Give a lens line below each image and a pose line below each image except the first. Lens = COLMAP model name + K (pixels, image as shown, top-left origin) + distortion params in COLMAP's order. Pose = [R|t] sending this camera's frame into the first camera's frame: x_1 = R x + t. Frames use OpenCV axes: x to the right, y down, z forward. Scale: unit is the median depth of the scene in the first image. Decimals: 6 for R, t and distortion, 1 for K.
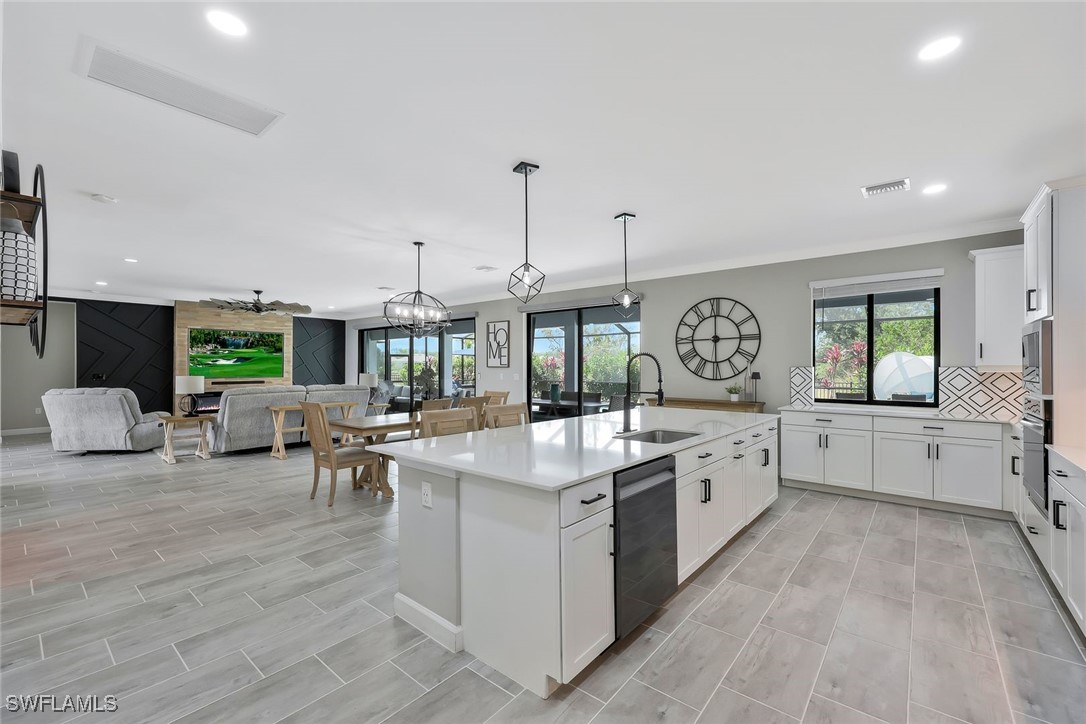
lens RADIAL K [[454.9, 0, 541.6], [0, 454.9, 364.5], [0, 0, 1]] dist [0.000465, -0.000112]
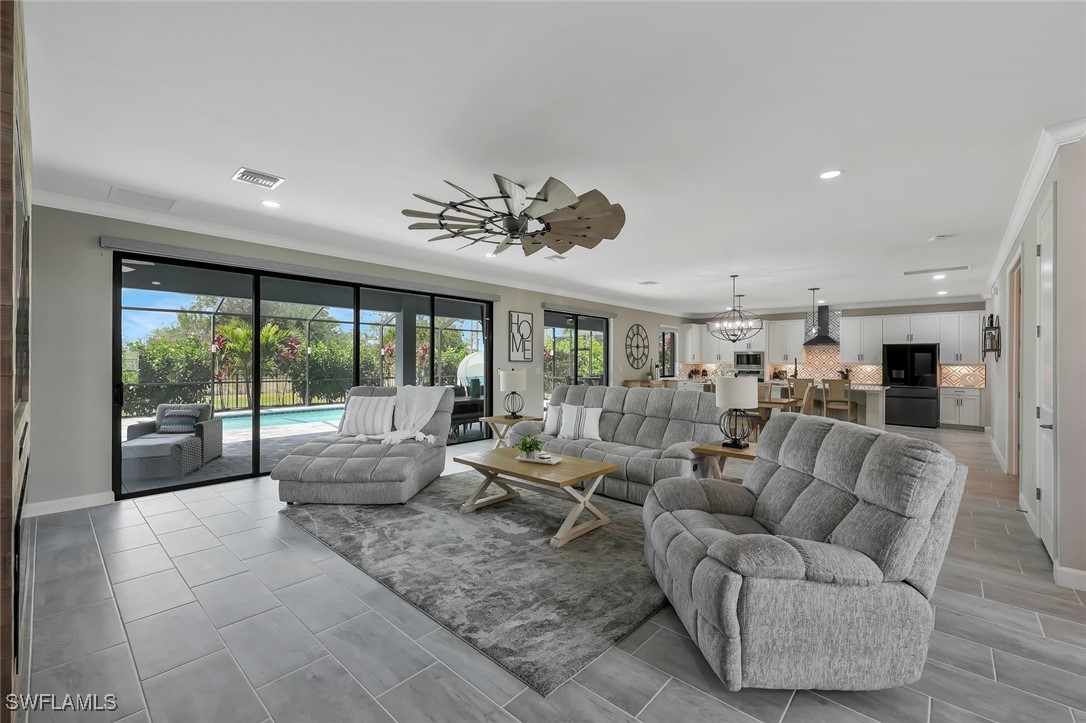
lens RADIAL K [[448.4, 0, 543.0], [0, 448.4, 361.5], [0, 0, 1]] dist [0.004293, 0.000312]
pose [[0.039166, 0.001353, 0.999232, -1.461039], [-0.009890, 0.999951, -0.000966, 0.009673], [-0.999184, -0.009845, 0.039178, 1.324081]]
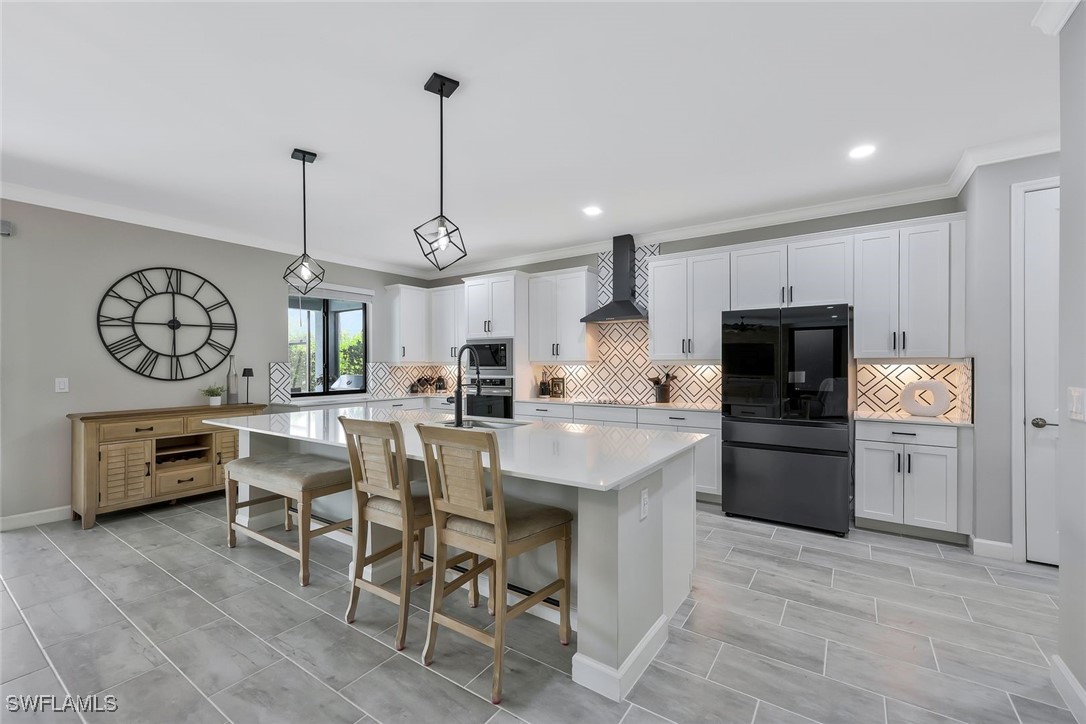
lens RADIAL K [[454.9, 0, 541.6], [0, 454.9, 364.5], [0, 0, 1]] dist [0.000465, -0.000112]
pose [[-0.093850, 0.000115, 0.995586, -0.410837], [0.001169, 0.999999, -0.000005, 0.009484], [-0.995586, 0.001163, -0.093850, 0.481093]]
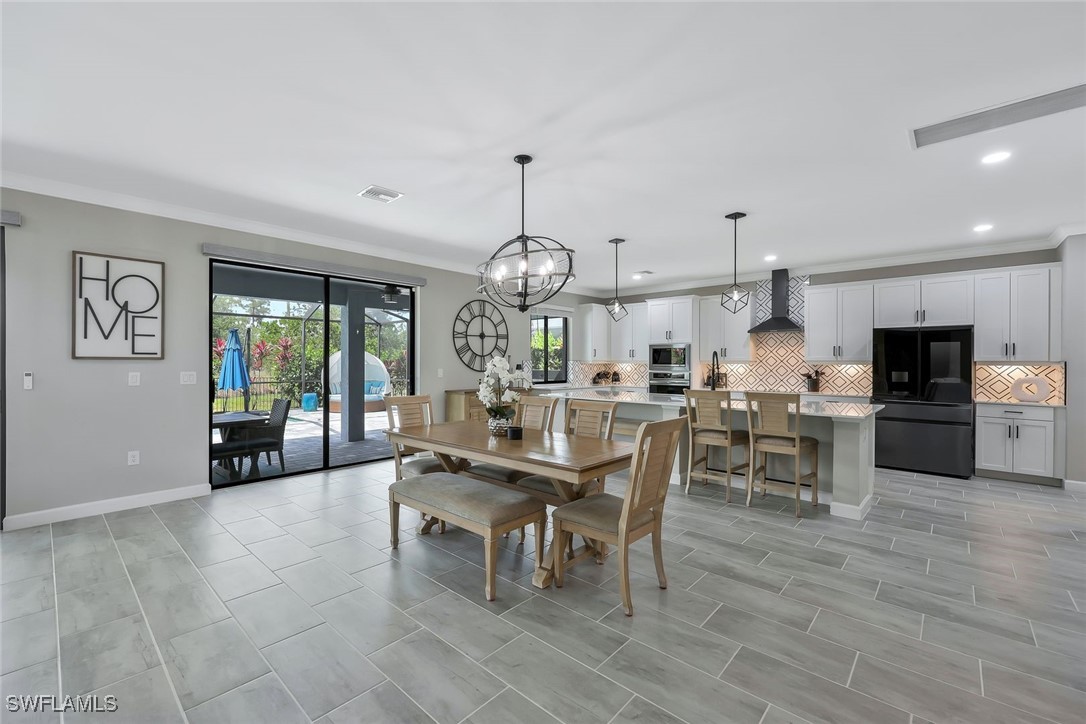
lens RADIAL K [[454.0, 0, 539.1], [0, 454.0, 361.6], [0, 0, 1]] dist [0.005677, -0.000056]
pose [[0.042919, 0.001598, 0.999077, -0.765507], [-0.006790, 0.999976, -0.001308, 0.009573], [-0.999055, -0.006728, 0.042929, 0.814343]]
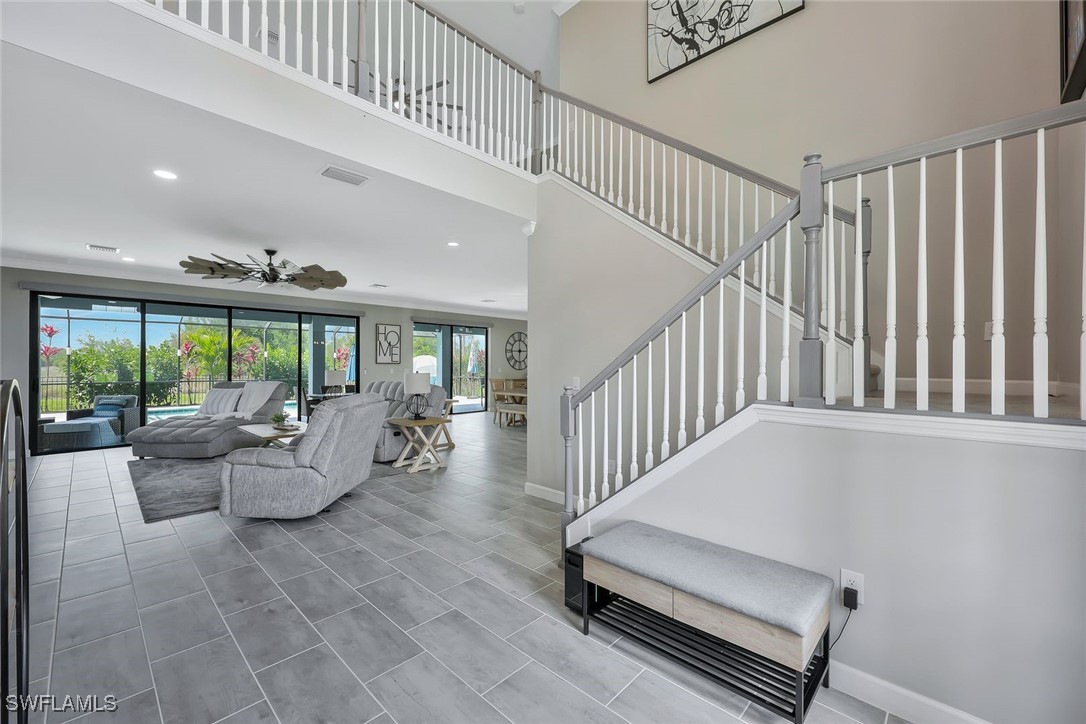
lens RADIAL K [[436.2, 0, 543.0], [0, 436.2, 362.0], [0, 0, 1]] dist [-0.000598, -0.000246]
pose [[0.062083, 0.004884, 0.998059, -1.728613], [-0.009502, 0.999946, -0.004302, 0.004708], [-0.998026, -0.009217, 0.062127, 0.763511]]
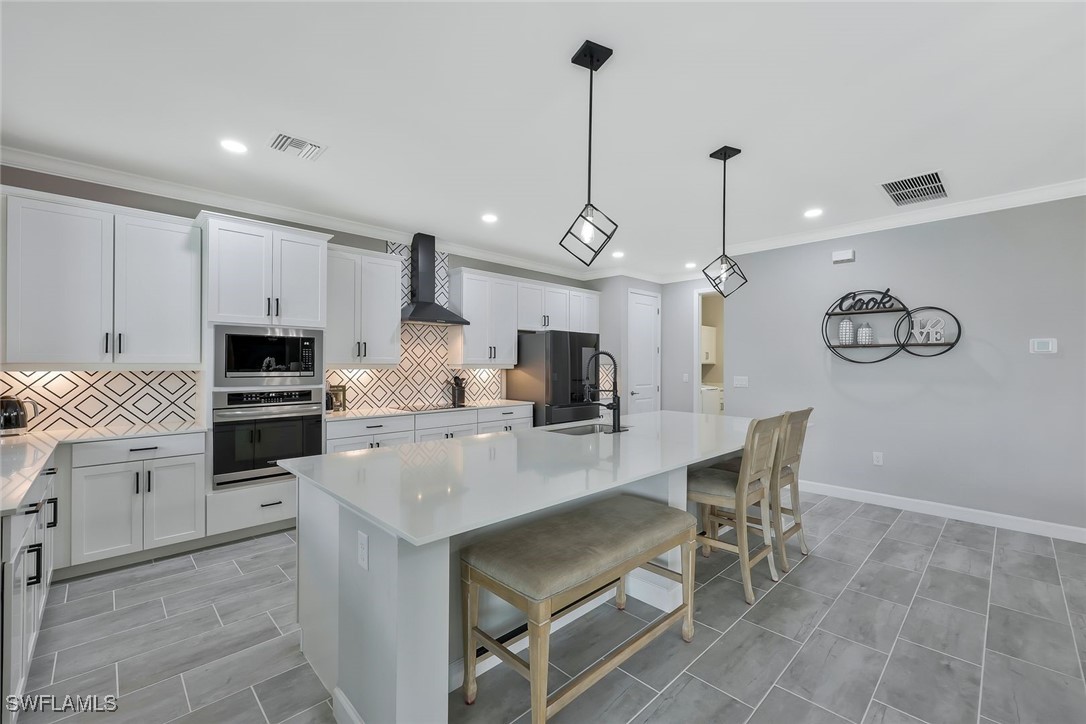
lens RADIAL K [[451.4, 0, 537.2], [0, 451.4, 363.0], [0, 0, 1]] dist [0.006242, 0.000297]
pose [[-0.993514, -0.005026, 0.113598, 0.127298], [-0.005339, 0.999983, -0.002445, 0.001306], [-0.113583, -0.003035, -0.993524, 1.042345]]
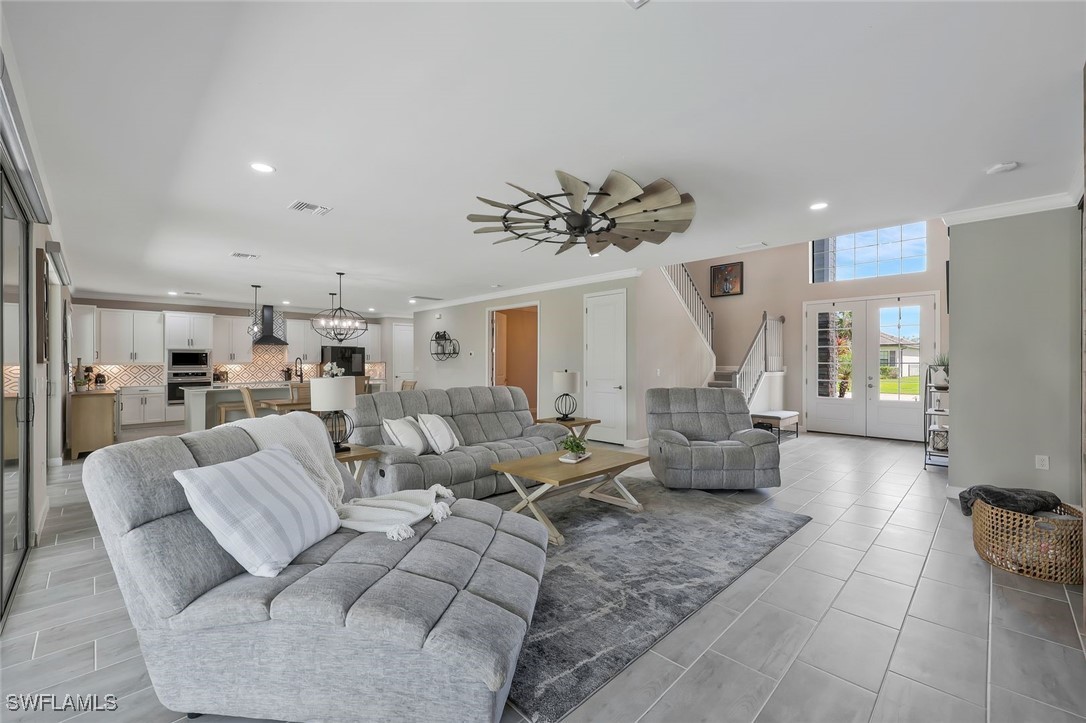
lens RADIAL K [[451.4, 0, 537.2], [0, 451.4, 362.5], [0, 0, 1]] dist [0.006242, 0.000297]
pose [[-0.994834, 0.003620, 0.101453, -0.863640], [0.003351, 0.999990, -0.002822, 0.011221], [-0.101462, -0.002468, -0.994836, 1.985428]]
